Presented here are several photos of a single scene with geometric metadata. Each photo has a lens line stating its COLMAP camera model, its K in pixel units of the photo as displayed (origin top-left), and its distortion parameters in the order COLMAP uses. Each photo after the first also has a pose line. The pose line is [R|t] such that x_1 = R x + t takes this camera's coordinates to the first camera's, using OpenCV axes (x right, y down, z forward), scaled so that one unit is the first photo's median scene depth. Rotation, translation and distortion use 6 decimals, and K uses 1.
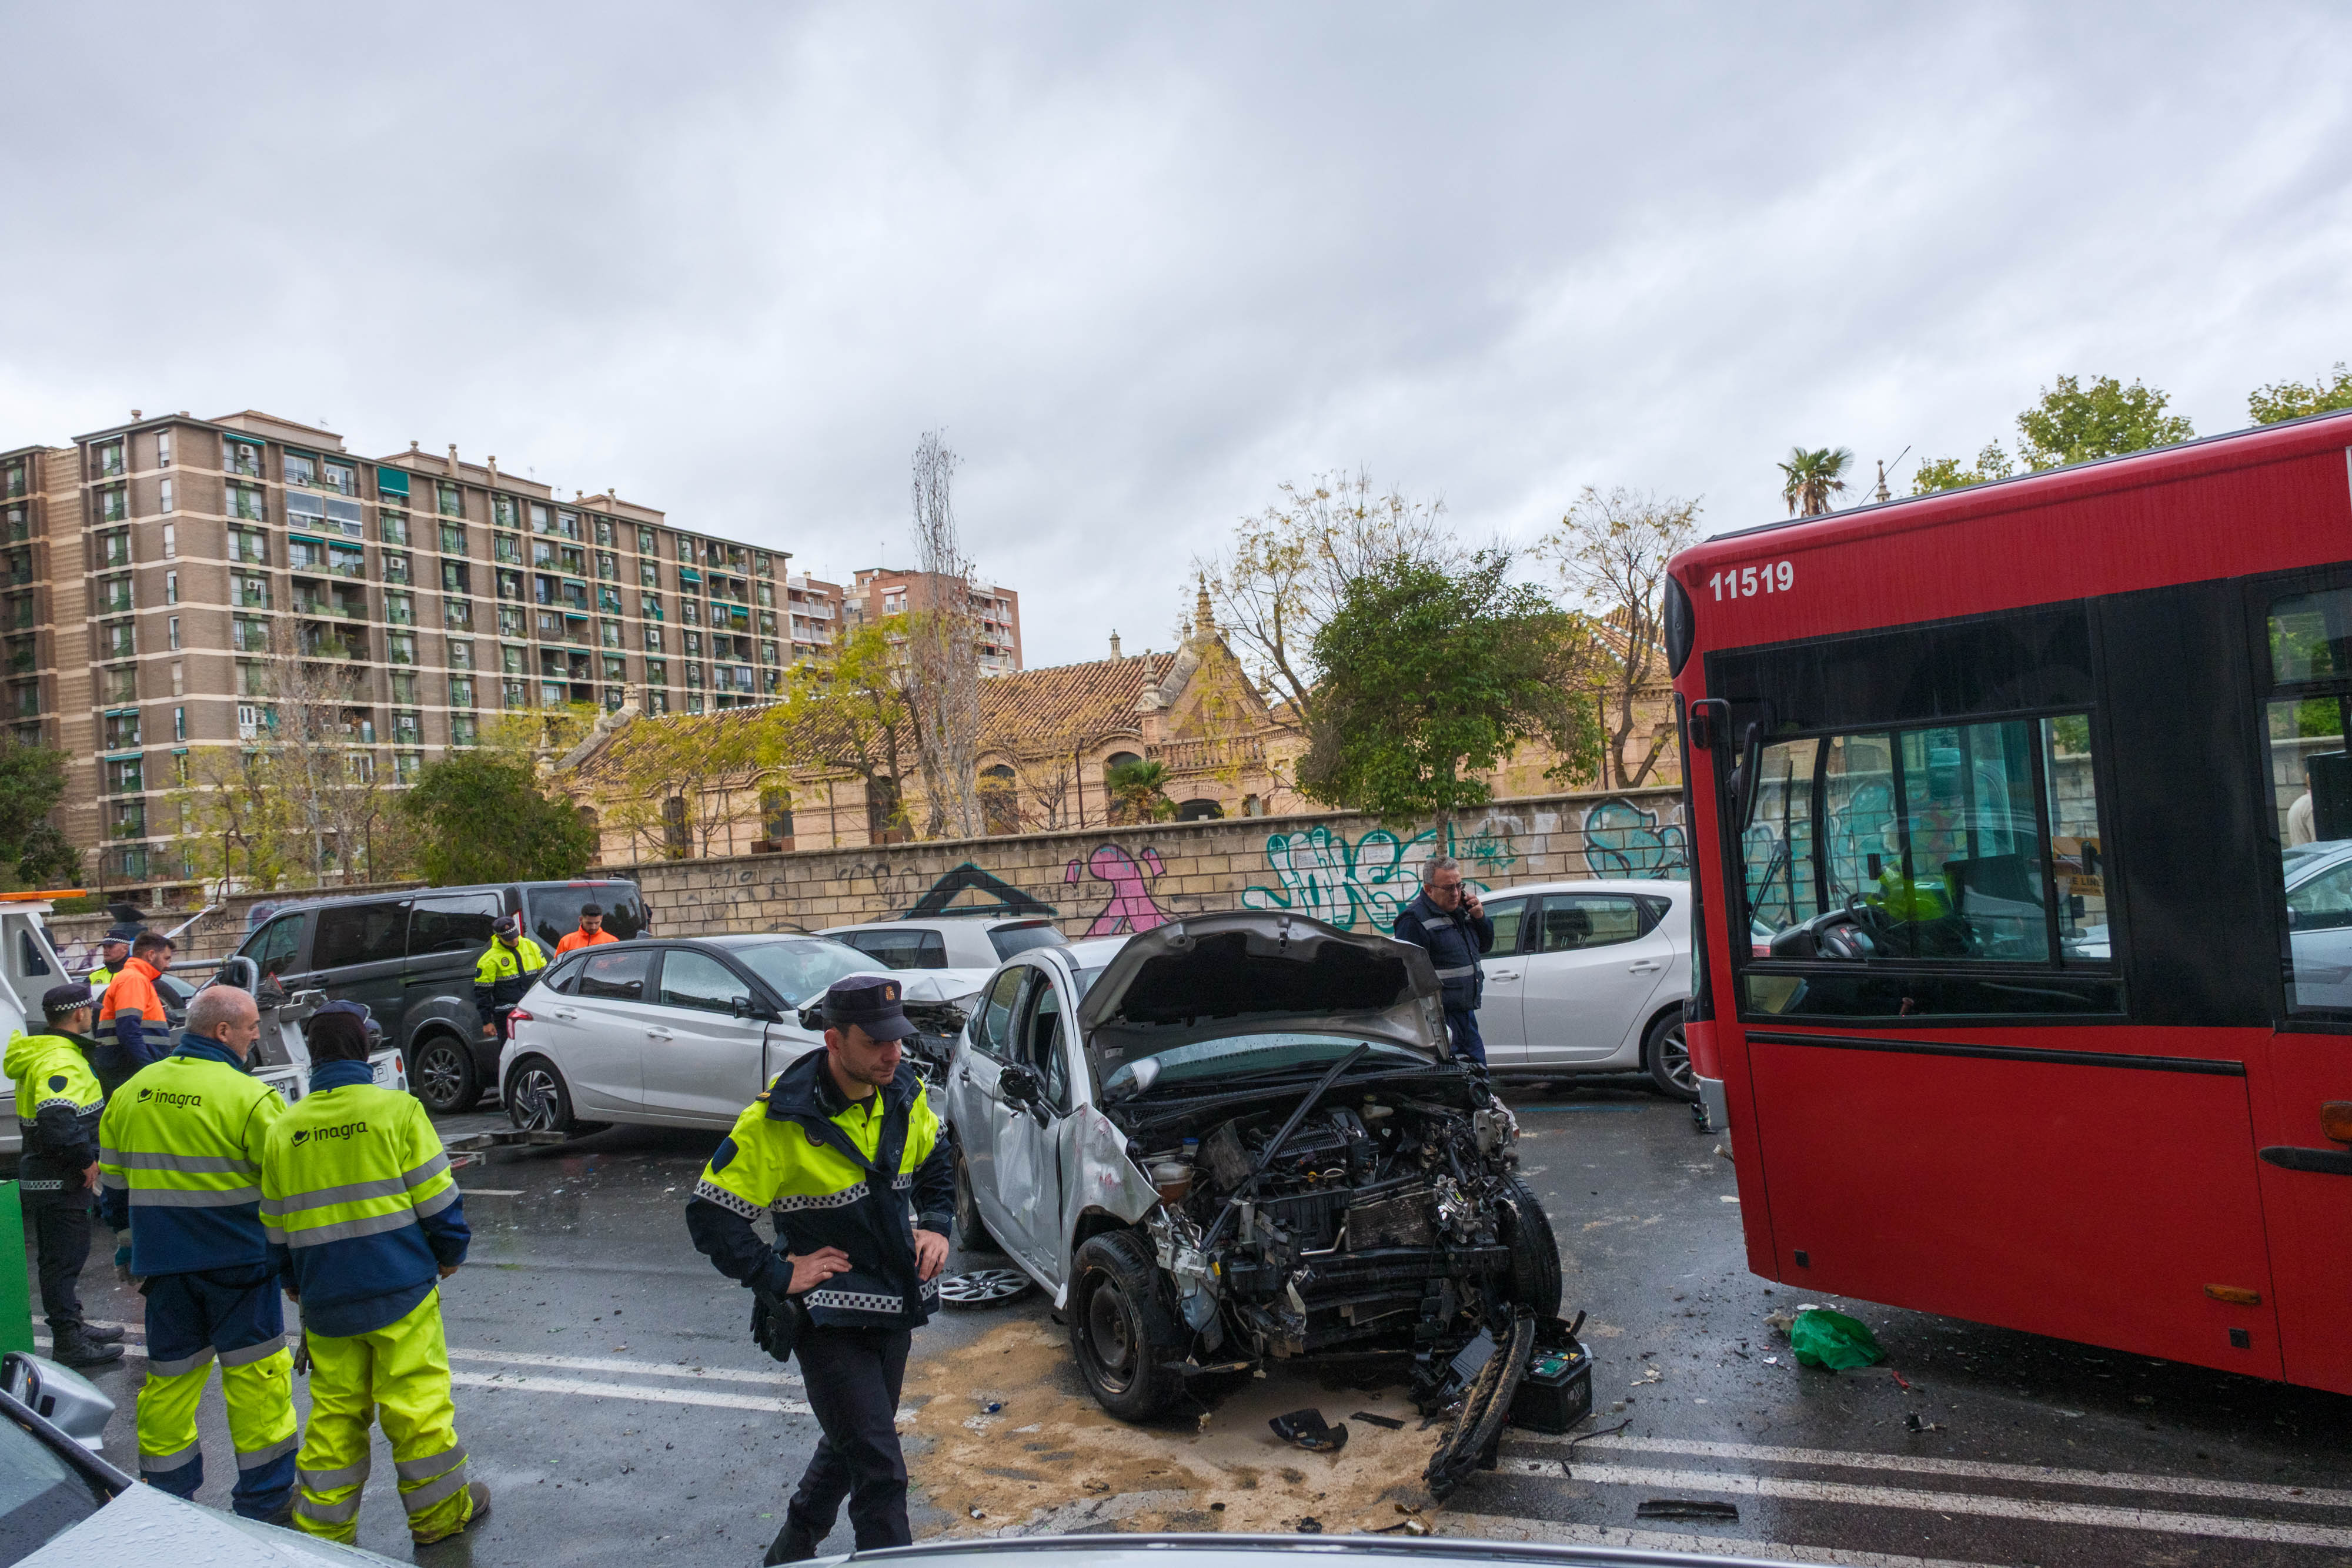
lens RADIAL K [[1597.1, 0, 1162.0], [0, 1597.1, 785.3], [0, 0, 1]] dist [-0.010146, 0.014491]
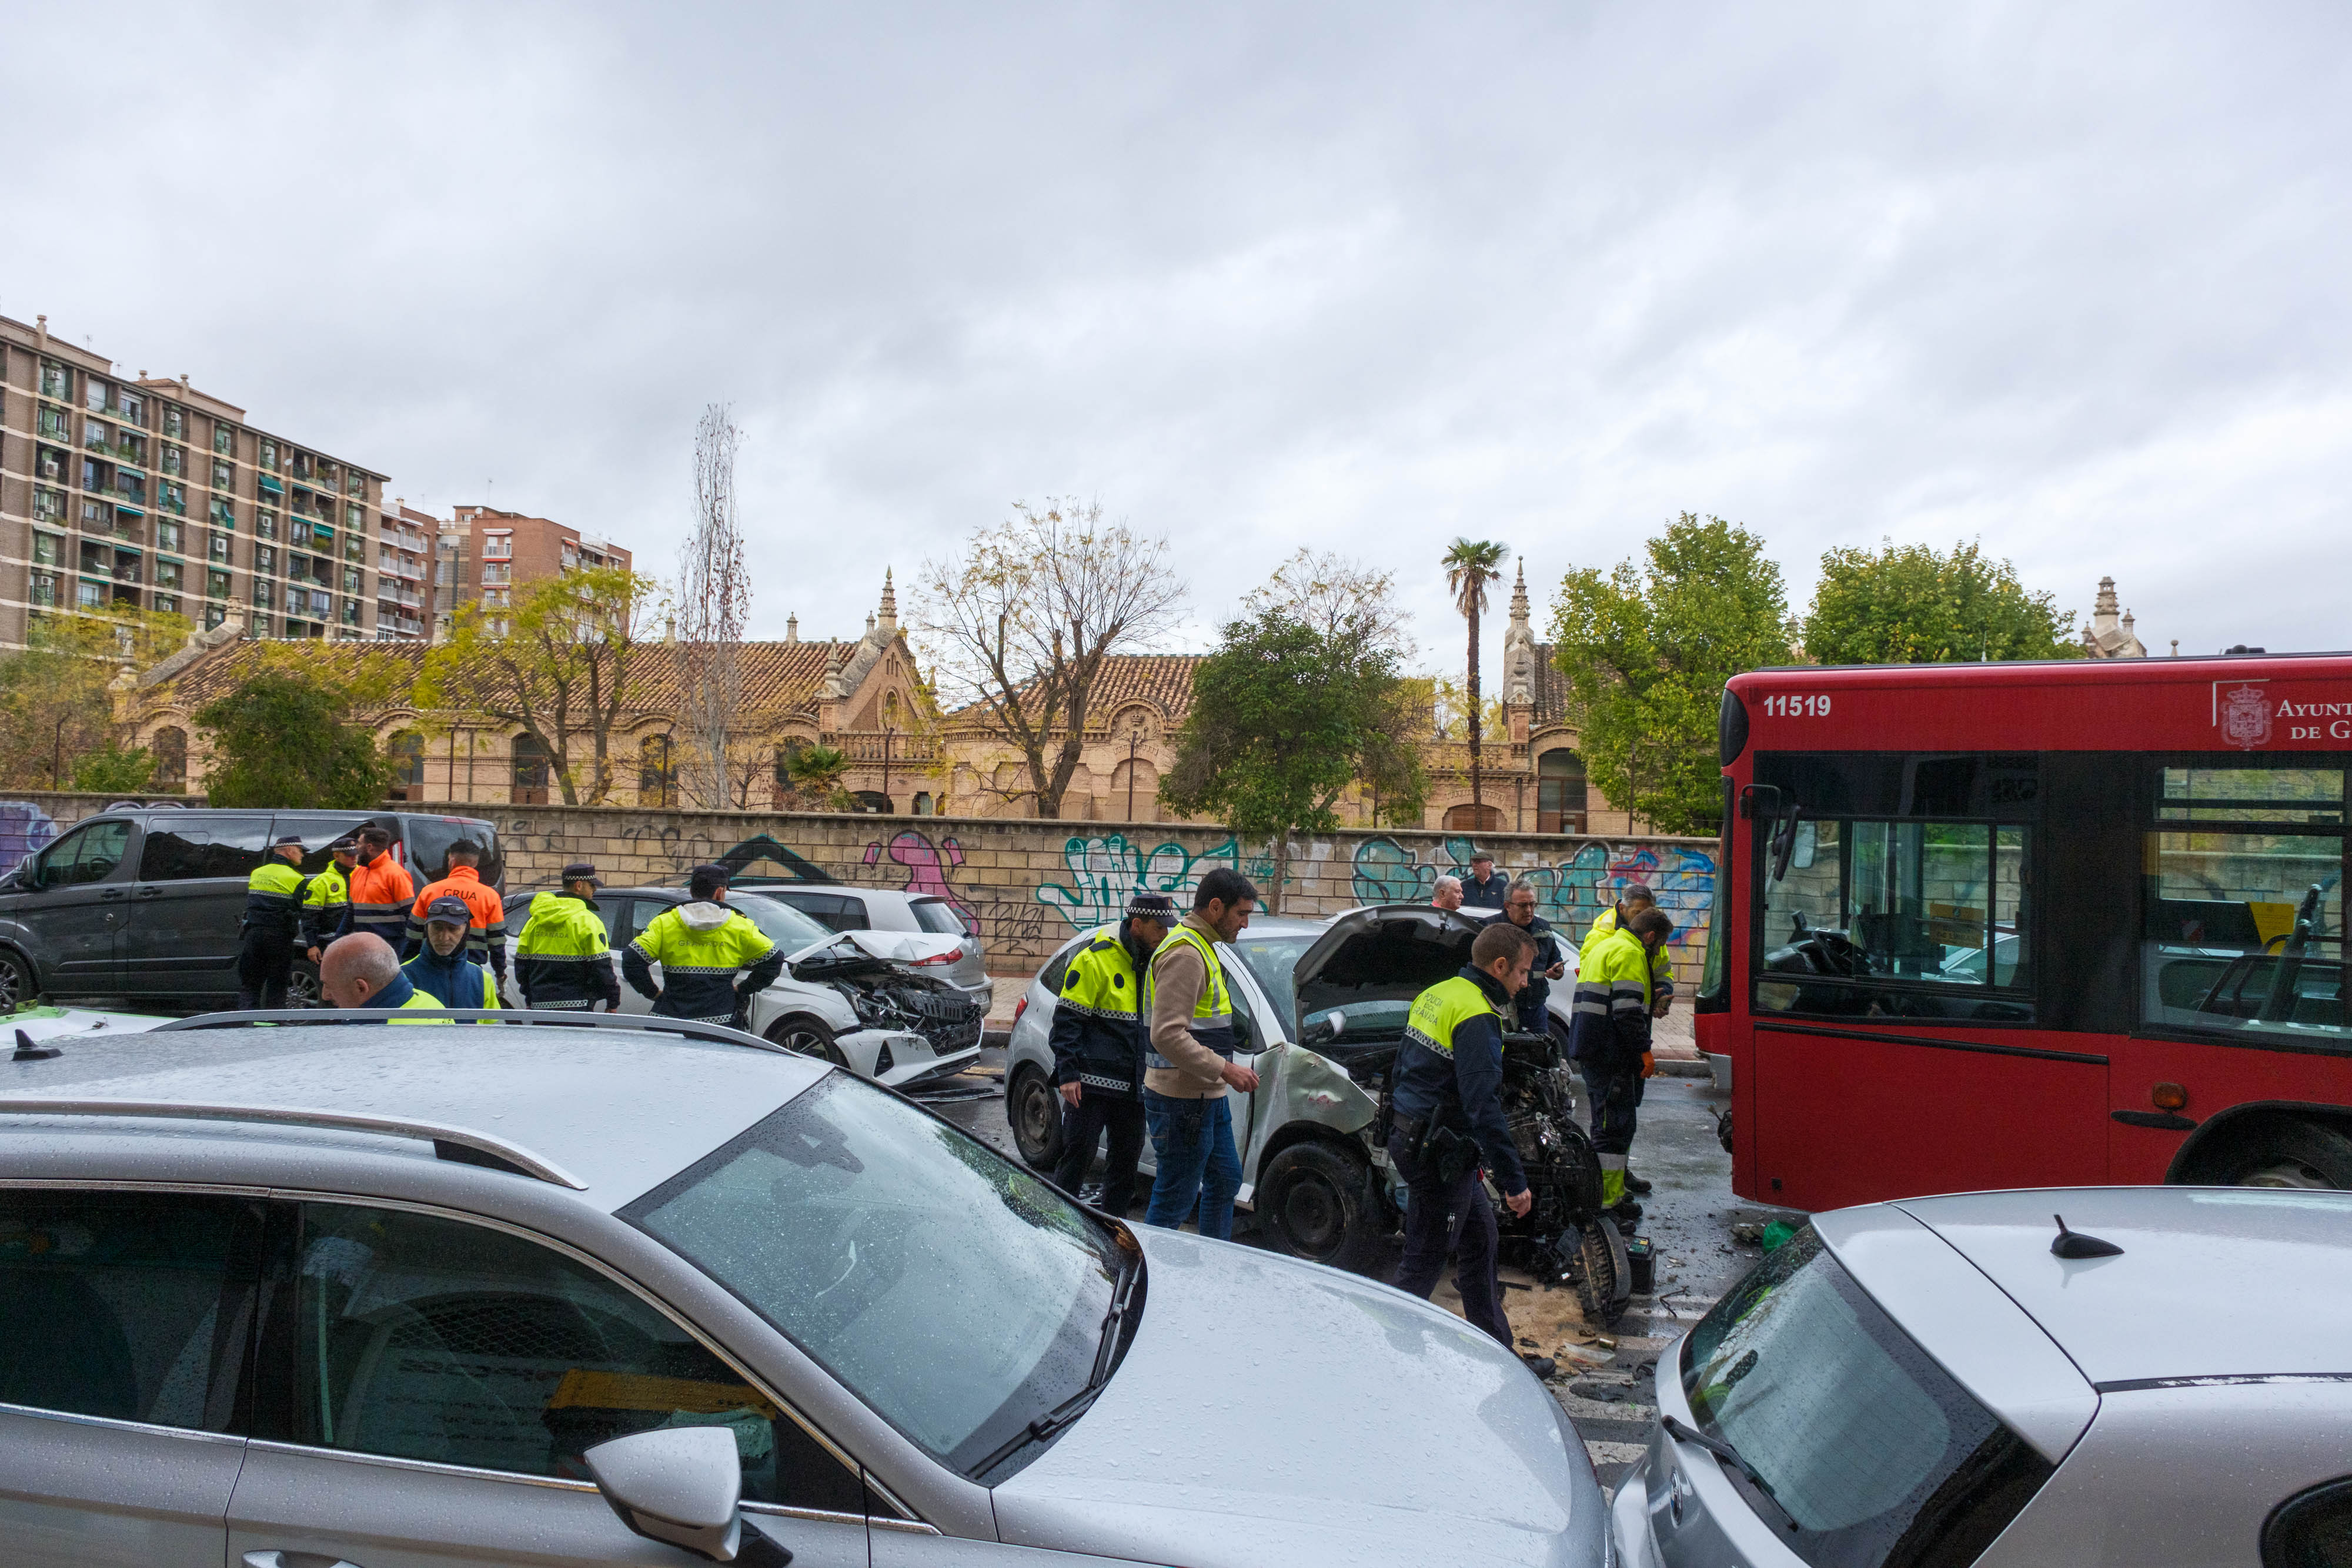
lens RADIAL K [[1597.1, 0, 1152.4], [0, 1597.1, 790.5], [0, 0, 1]] dist [-0.010146, 0.014491]
pose [[0.961877, 0.106283, 0.251987, -0.212754], [-0.106290, 0.994242, -0.013622, 0.011013], [-0.251984, -0.013681, 0.967635, -0.092240]]
